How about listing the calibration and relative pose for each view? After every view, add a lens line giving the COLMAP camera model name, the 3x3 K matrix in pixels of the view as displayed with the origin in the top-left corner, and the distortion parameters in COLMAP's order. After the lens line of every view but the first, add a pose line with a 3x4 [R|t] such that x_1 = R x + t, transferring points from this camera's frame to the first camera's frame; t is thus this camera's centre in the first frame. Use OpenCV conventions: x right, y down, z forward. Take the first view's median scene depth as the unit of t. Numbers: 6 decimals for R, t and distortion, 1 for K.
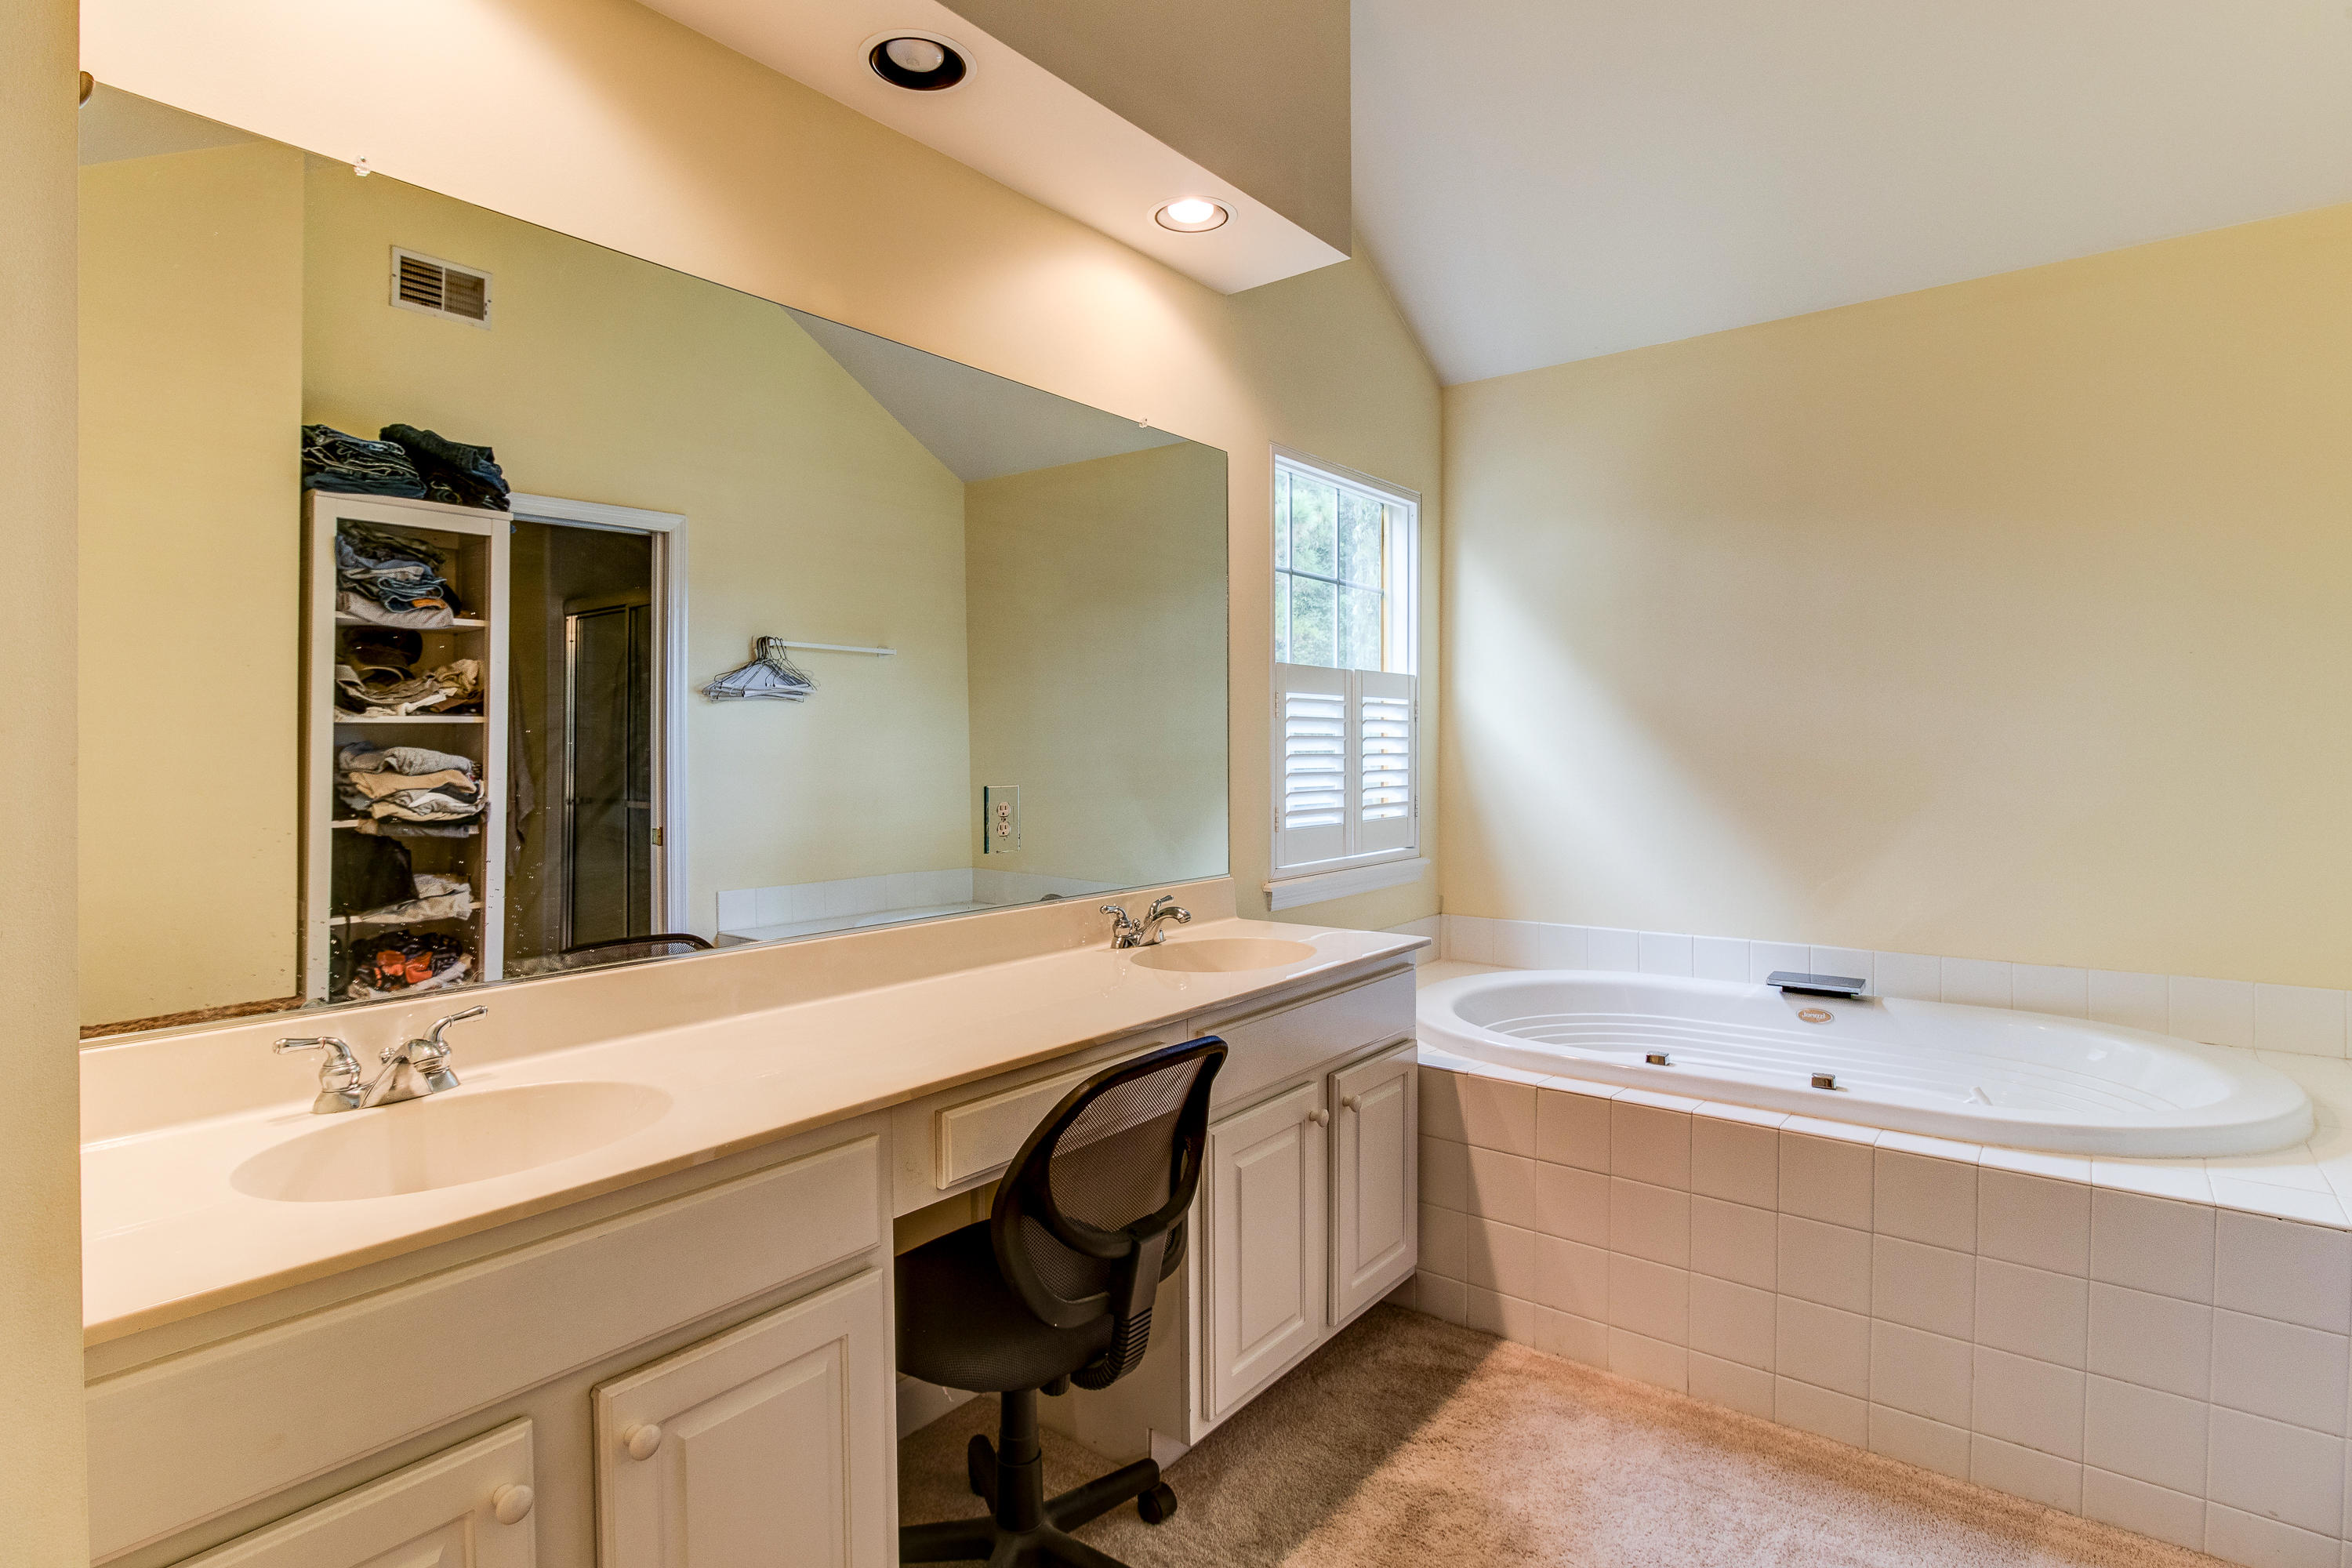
lens RADIAL K [[1159.0, 0, 1176.2], [0, 1159.0, 769.1], [0, 0, 1]] dist [-0.010274, 0.000461]
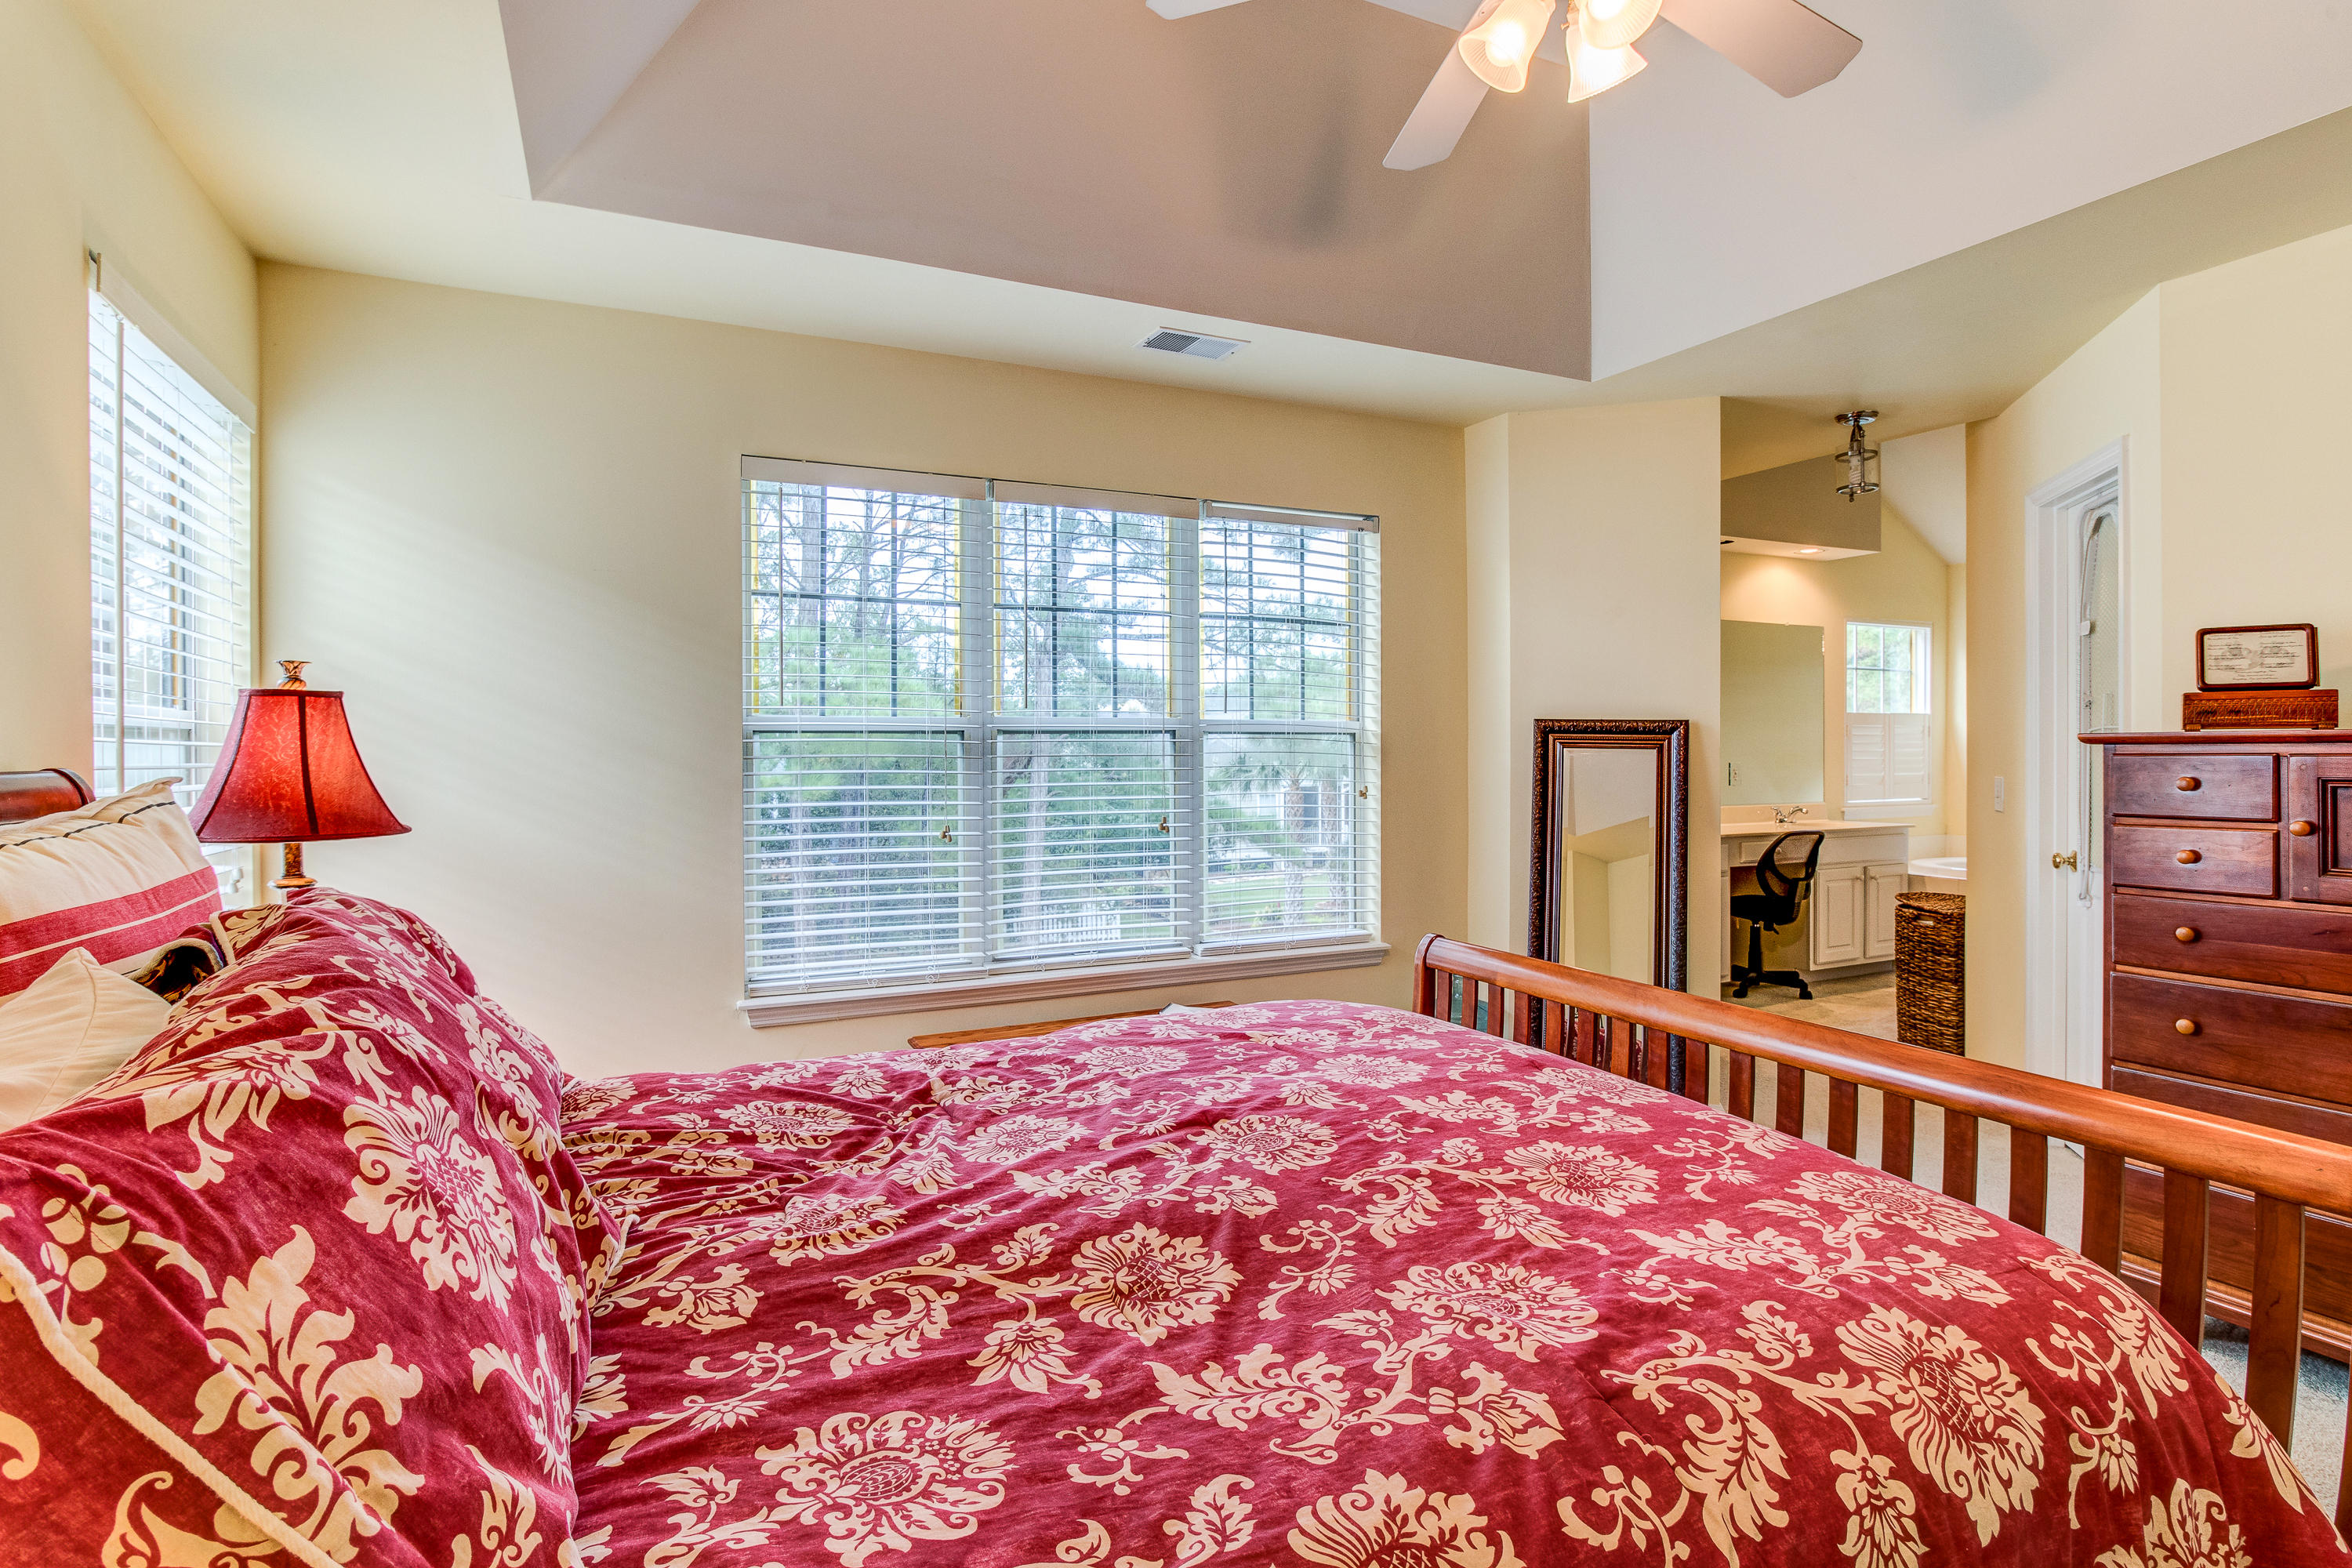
lens RADIAL K [[1159.0, 0, 1175.0], [0, 1159.0, 770.6], [0, 0, 1]] dist [-0.010274, 0.000461]
pose [[0.891827, -0.004674, -0.452353, -0.094398], [0.001369, 0.999970, -0.007633, 0.052263], [0.452375, 0.006188, 0.891806, -2.272786]]
